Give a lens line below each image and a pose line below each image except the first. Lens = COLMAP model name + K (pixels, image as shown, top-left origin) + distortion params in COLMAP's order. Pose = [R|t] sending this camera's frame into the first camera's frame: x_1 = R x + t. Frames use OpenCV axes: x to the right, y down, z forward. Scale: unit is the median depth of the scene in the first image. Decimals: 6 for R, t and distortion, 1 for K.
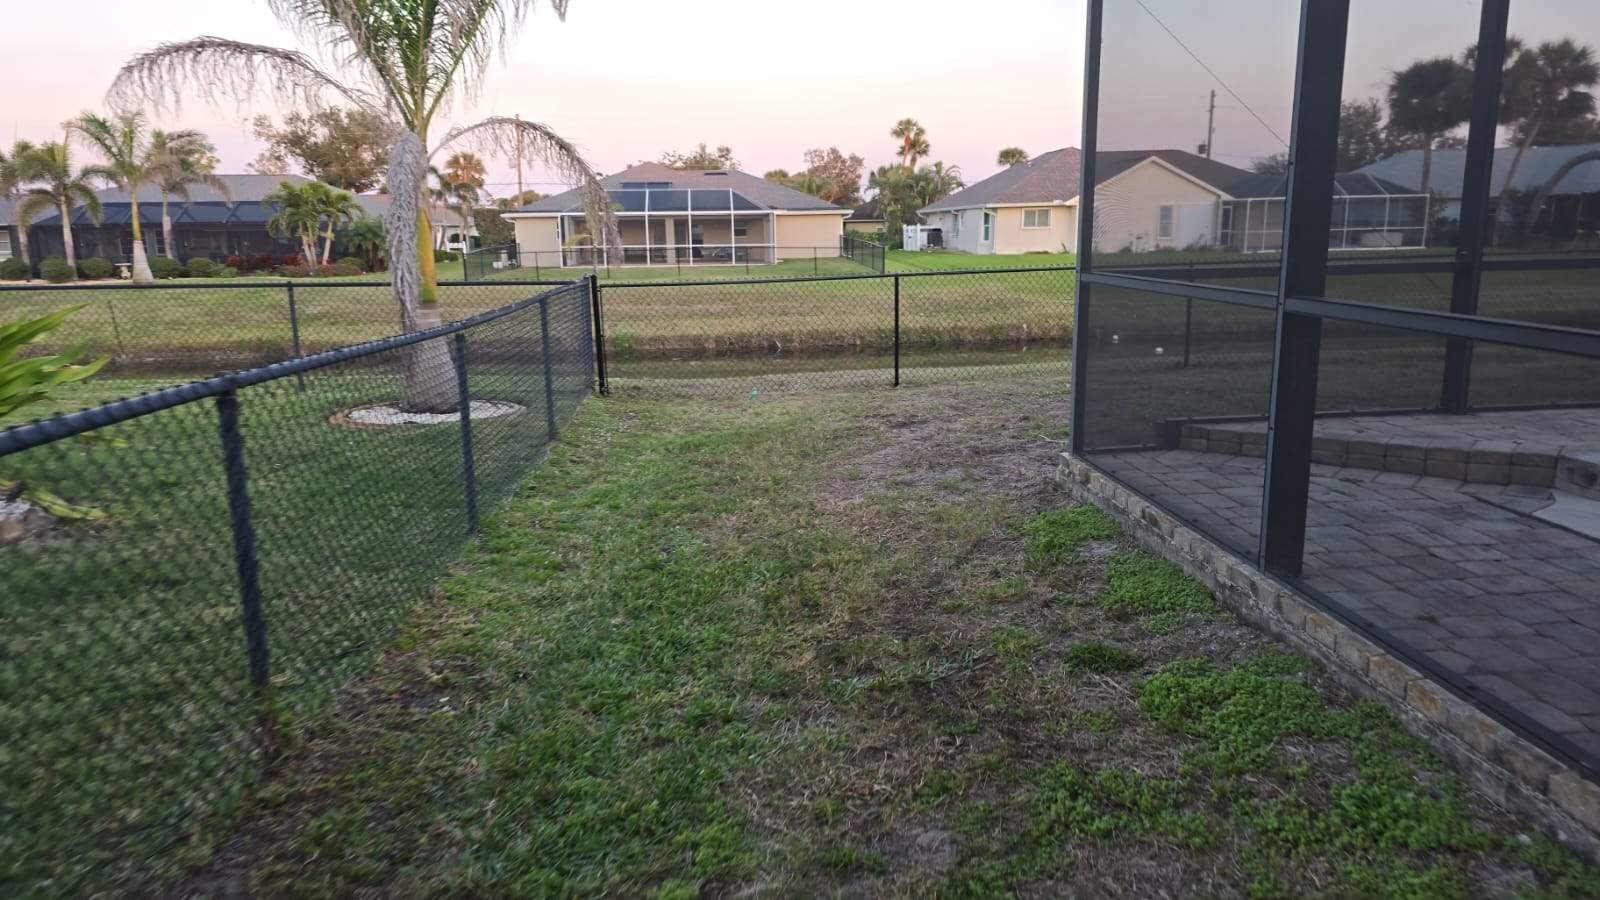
lens RADIAL K [[1064.7, 0, 810.6], [0, 1064.7, 454.9], [0, 0, 1]] dist [0.059932, -0.052456]
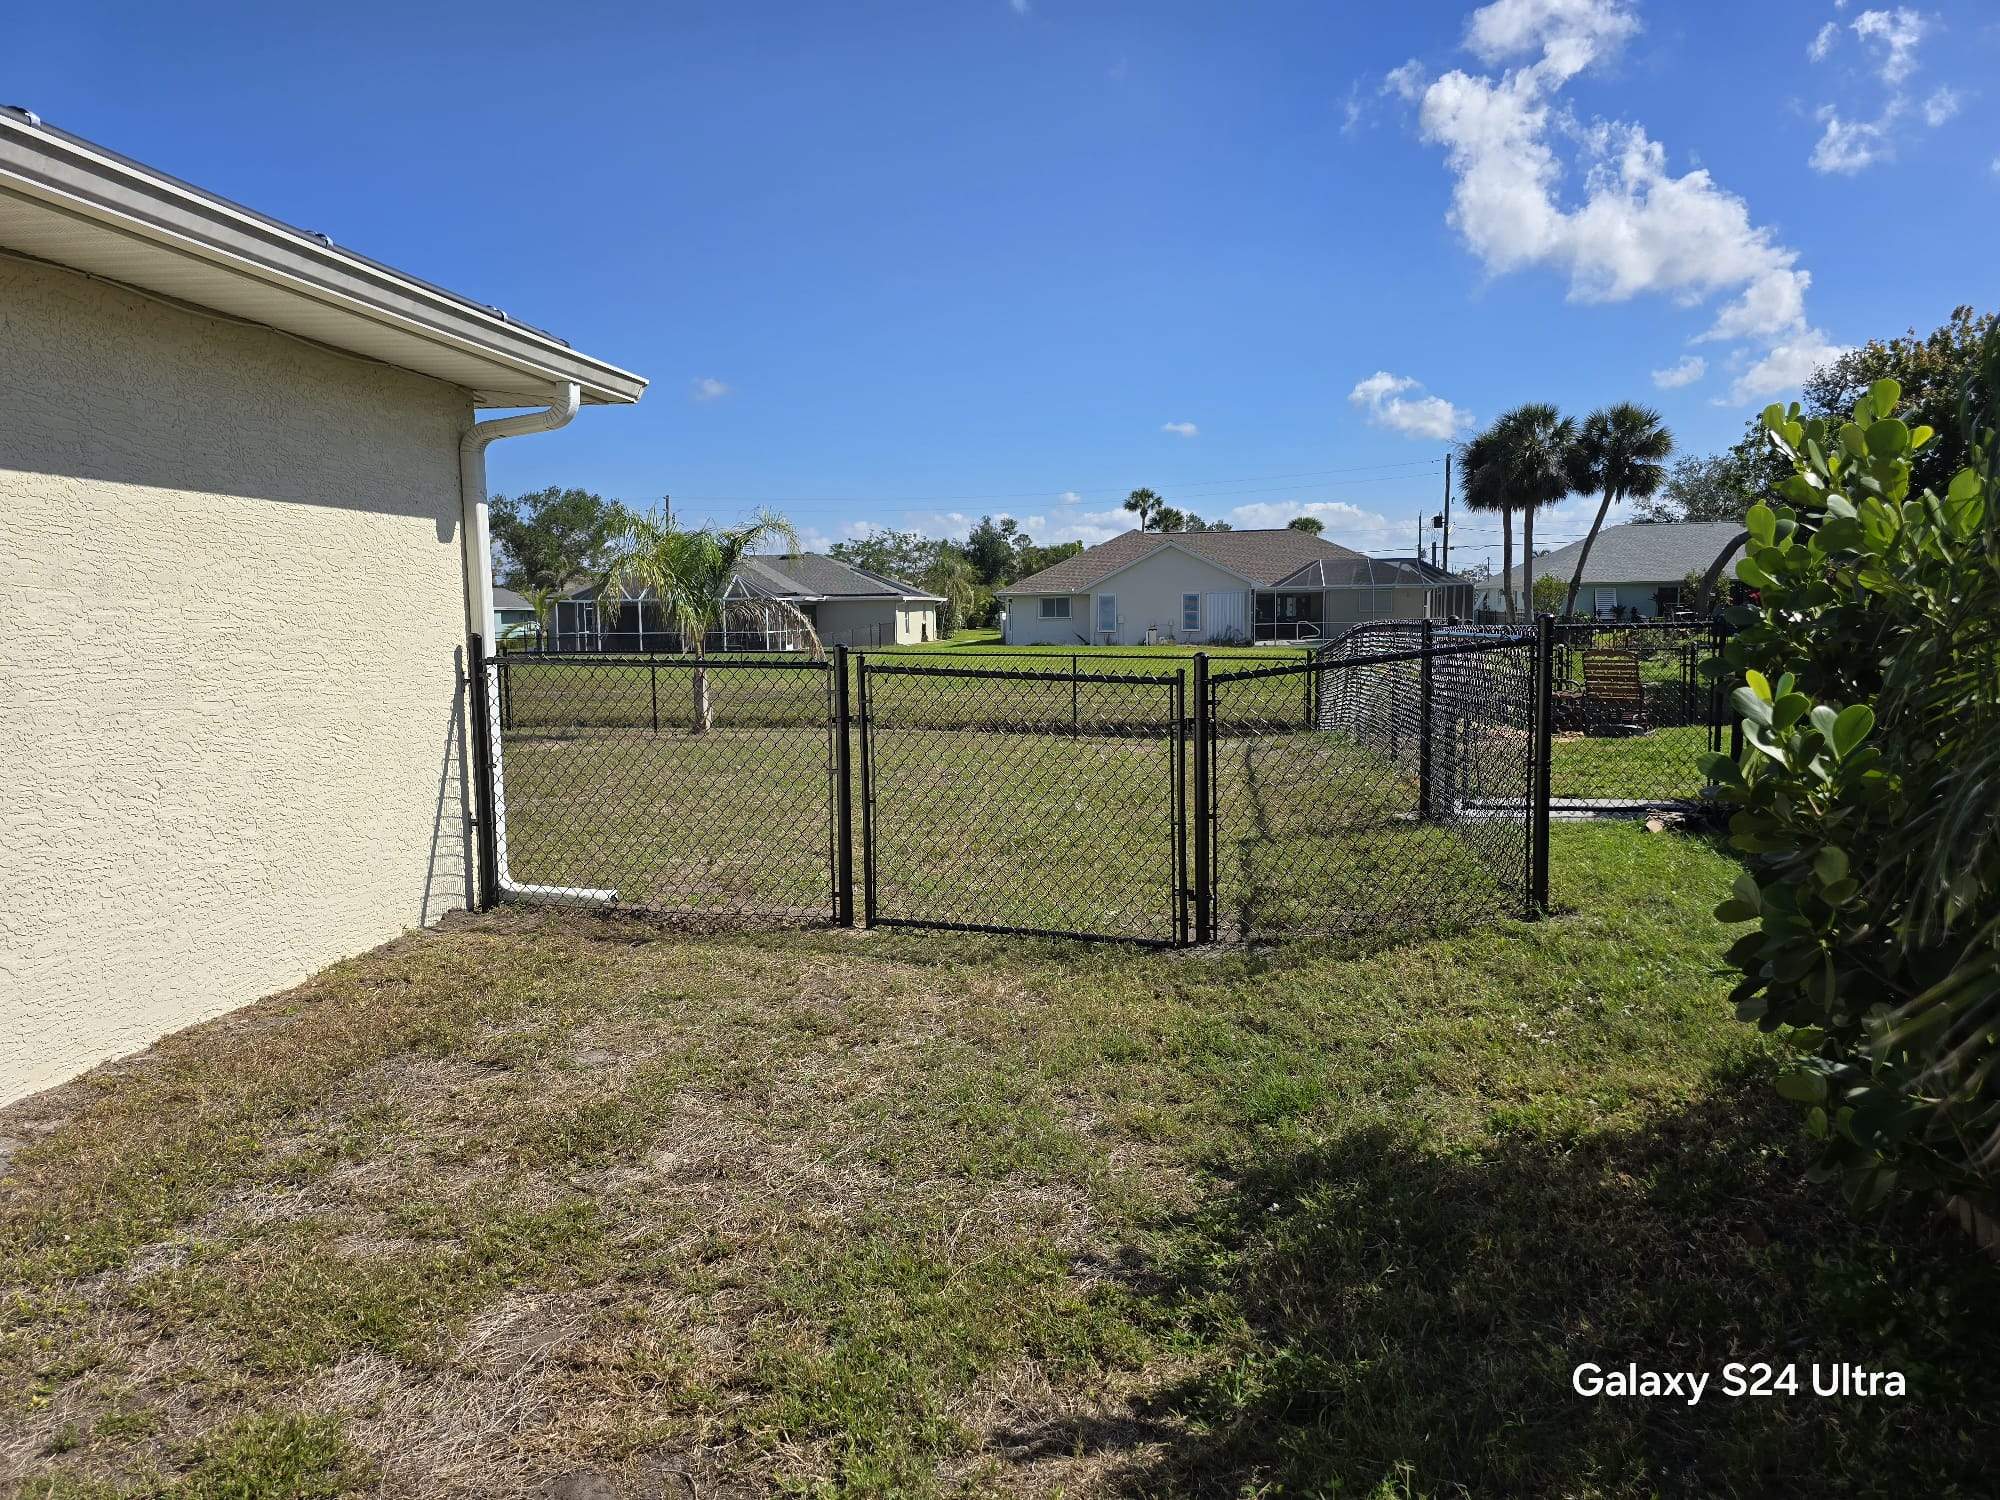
lens RADIAL K [[1333.0, 0, 998.5], [0, 1333.0, 743.7], [0, 0, 1]] dist [0.063247, -0.058174]
pose [[0.973807, 0.025493, -0.225941, 0.388131], [-0.049272, 0.993743, -0.100240, 0.010650], [0.221971, 0.108747, 0.968970, -0.094744]]
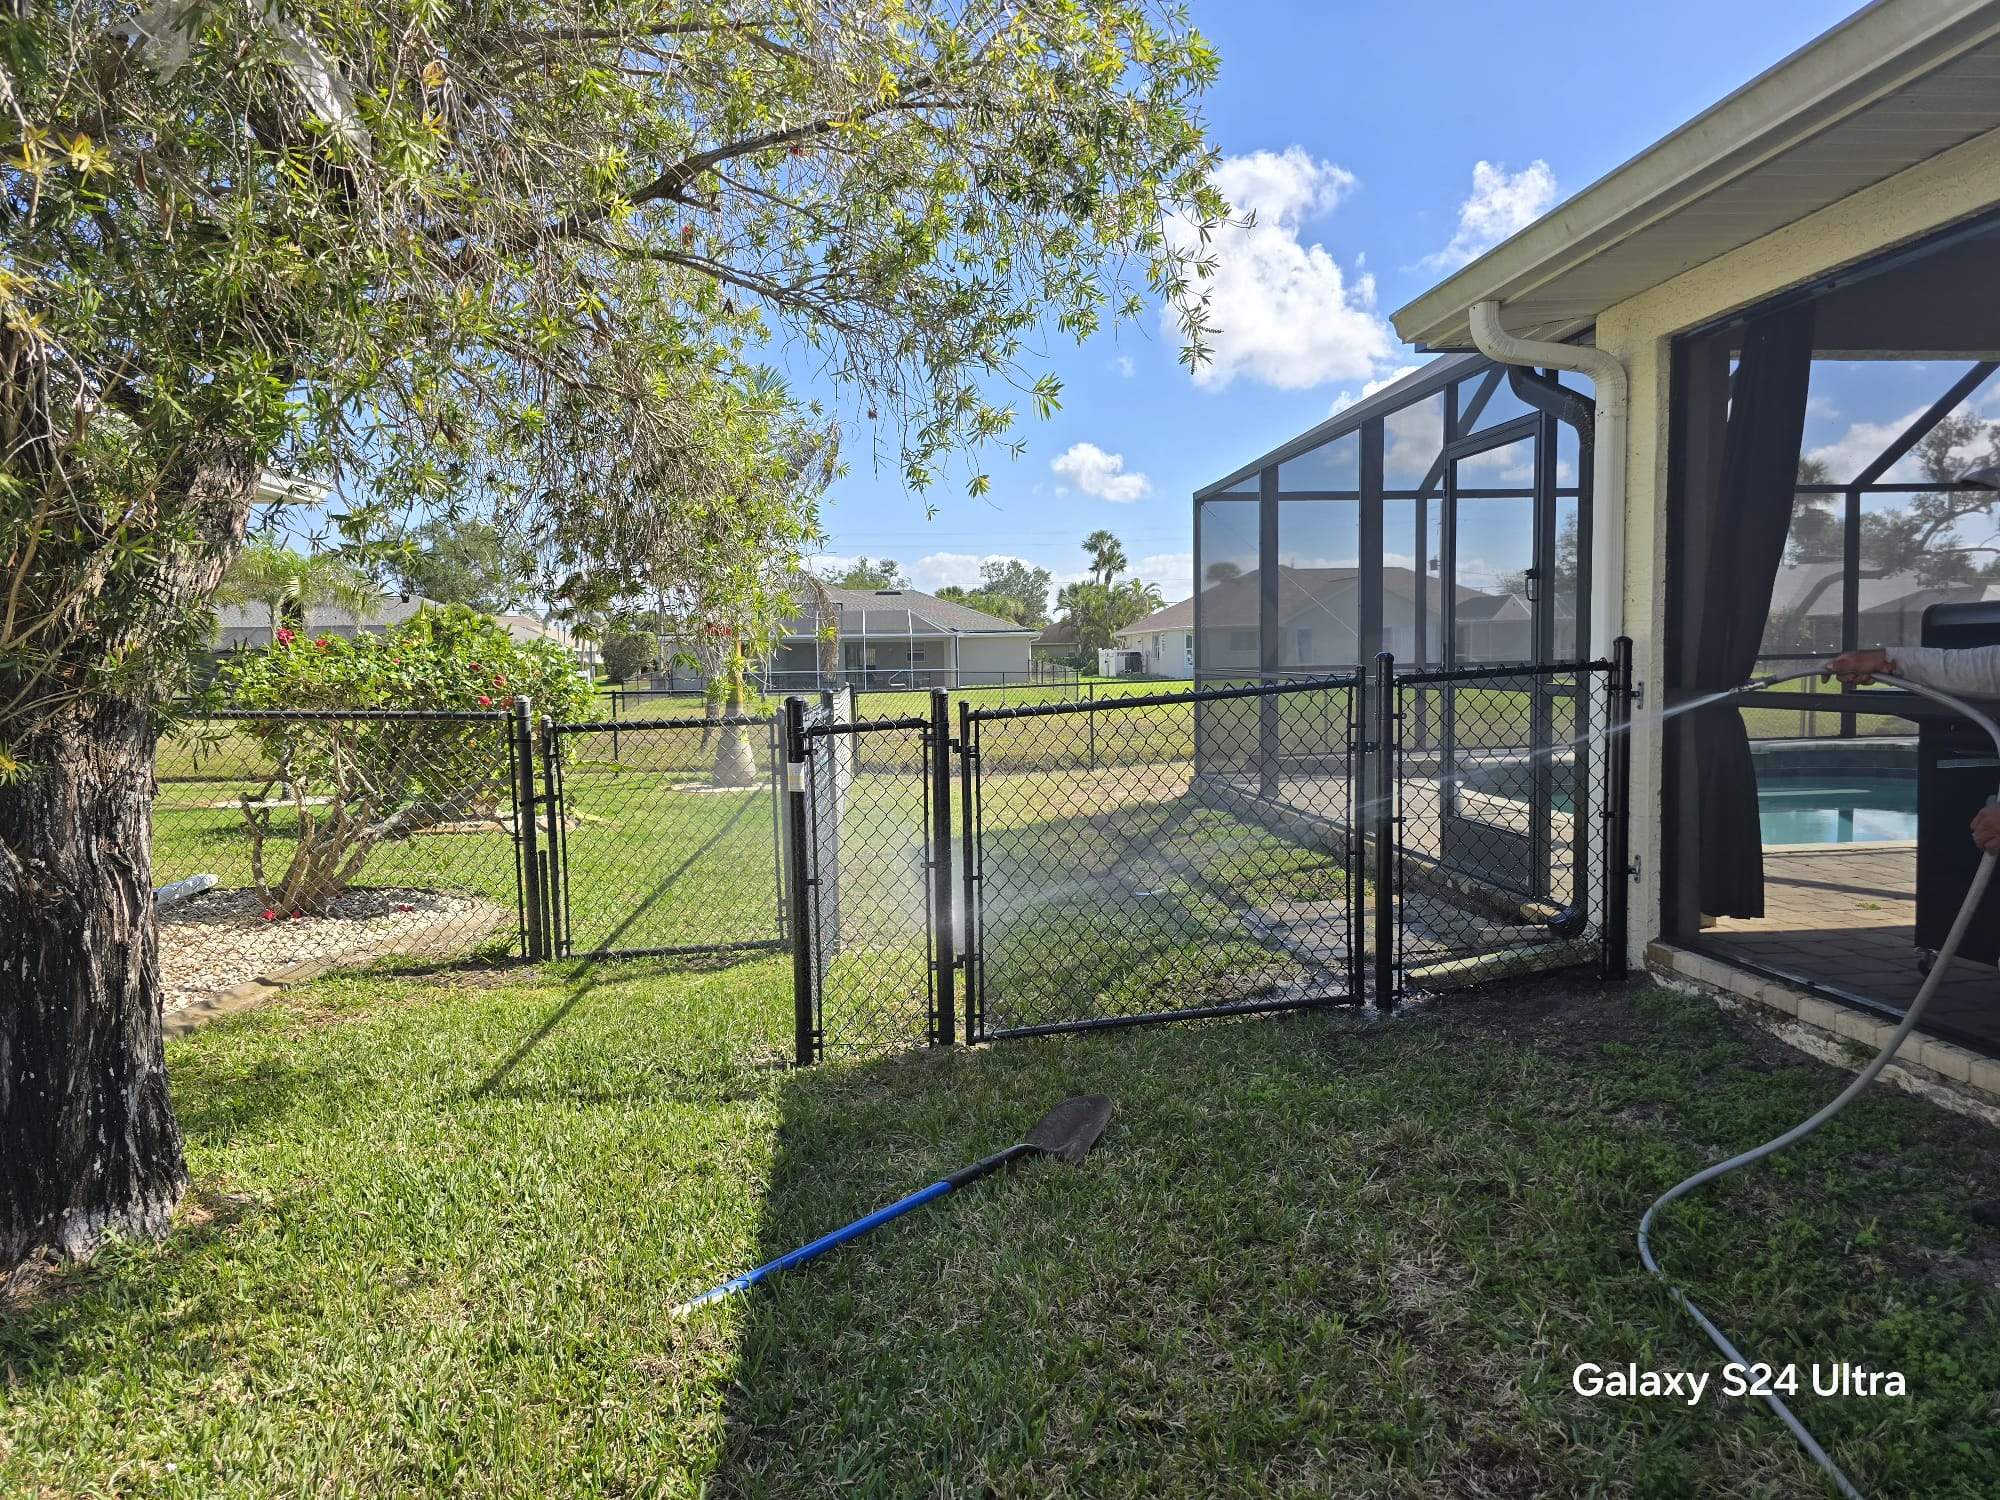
lens RADIAL K [[1333.0, 0, 1003.4], [0, 1333.0, 764.5], [0, 0, 1]] dist [0.063247, -0.058174]
pose [[0.999901, -0.003497, 0.013597, -0.008564], [0.005183, 0.992007, -0.126074, 0.023842], [-0.013047, 0.126132, 0.991928, -0.105371]]
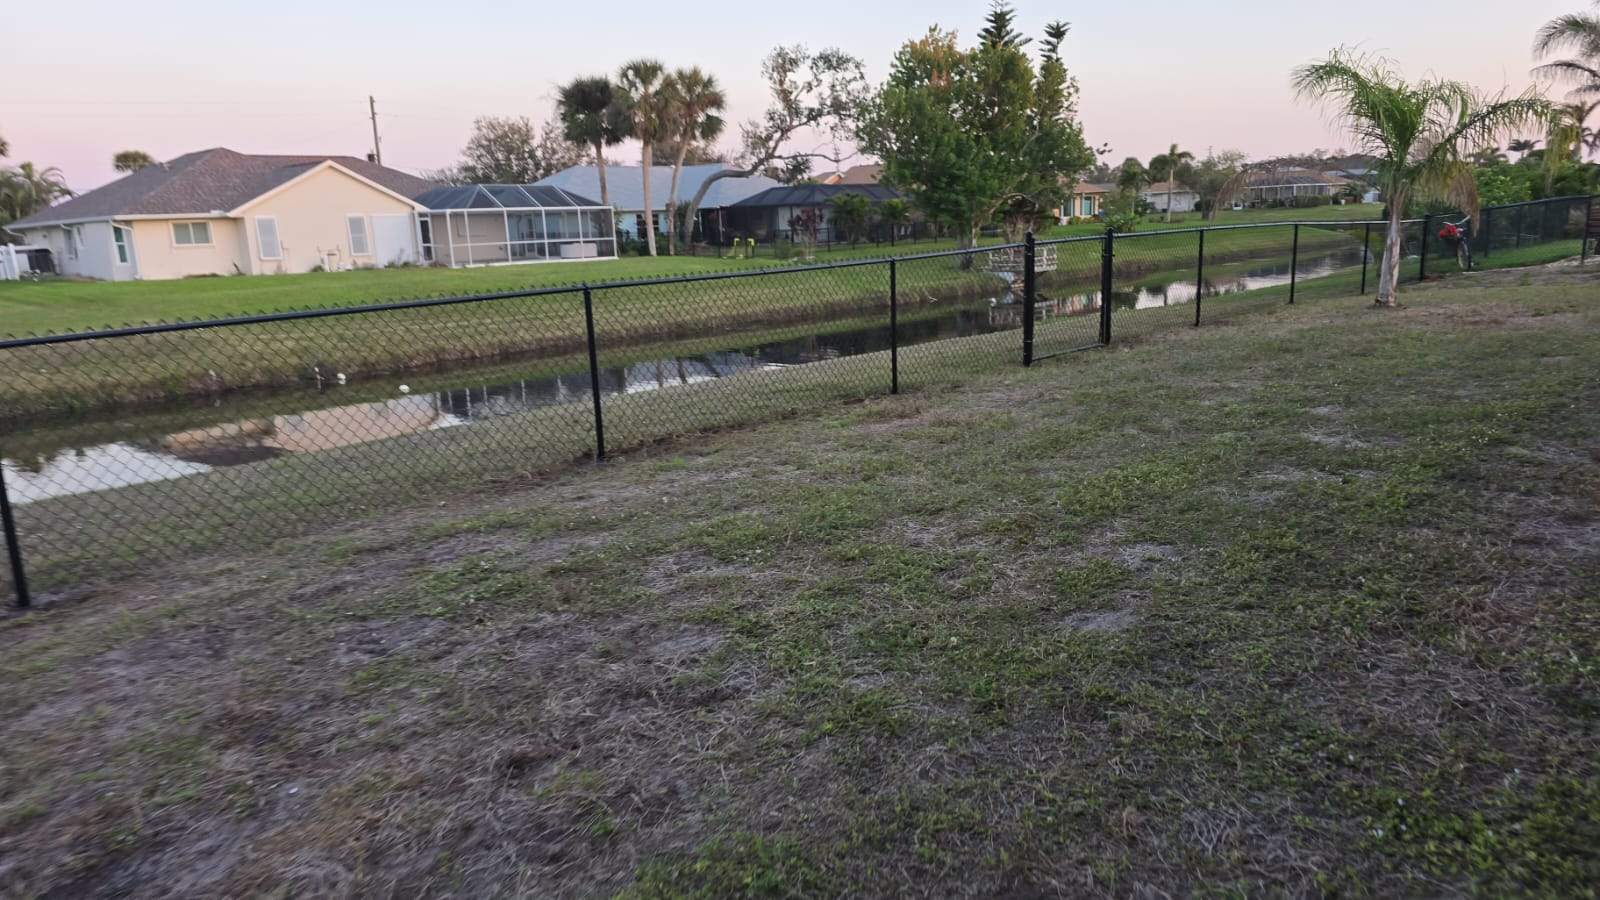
lens RADIAL K [[1064.7, 0, 809.5], [0, 1064.7, 453.8], [0, 0, 1]] dist [0.059932, -0.052456]
pose [[0.747656, -0.153176, 0.646179, 0.009165], [0.162973, 0.985601, 0.045069, -0.018468], [-0.643778, 0.071614, 0.761854, 0.093152]]
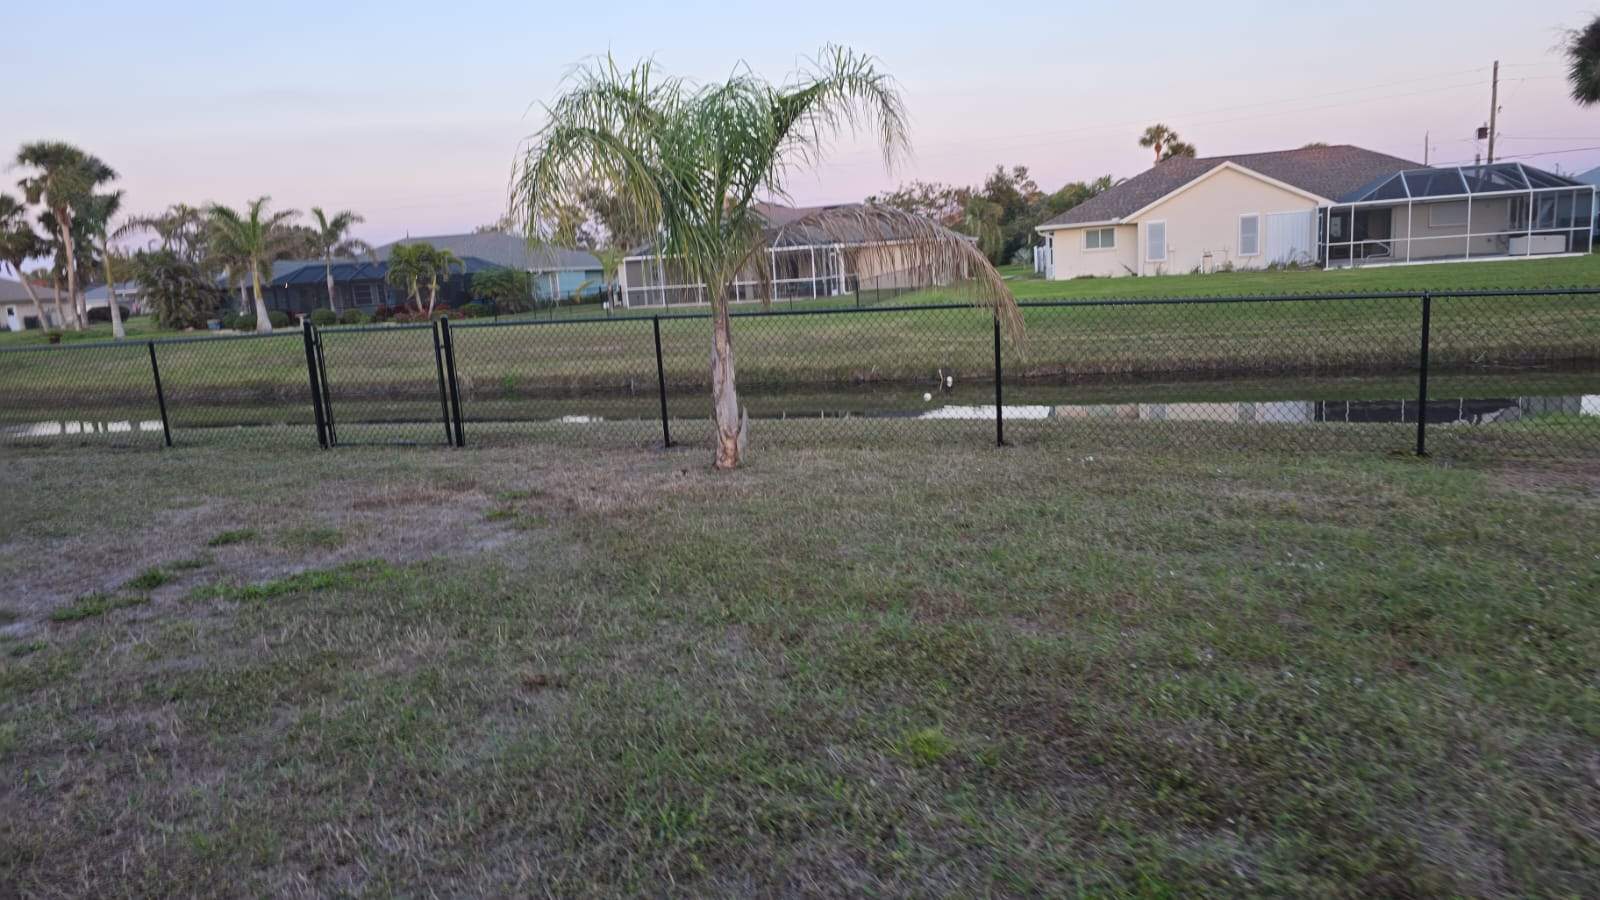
lens RADIAL K [[1064.7, 0, 808.7], [0, 1064.7, 444.1], [0, 0, 1]] dist [0.059932, -0.052456]
pose [[0.919944, 0.025241, -0.391237, 0.314764], [-0.035265, 0.999208, -0.018455, -0.019146], [0.390462, 0.030774, 0.920105, 0.064488]]
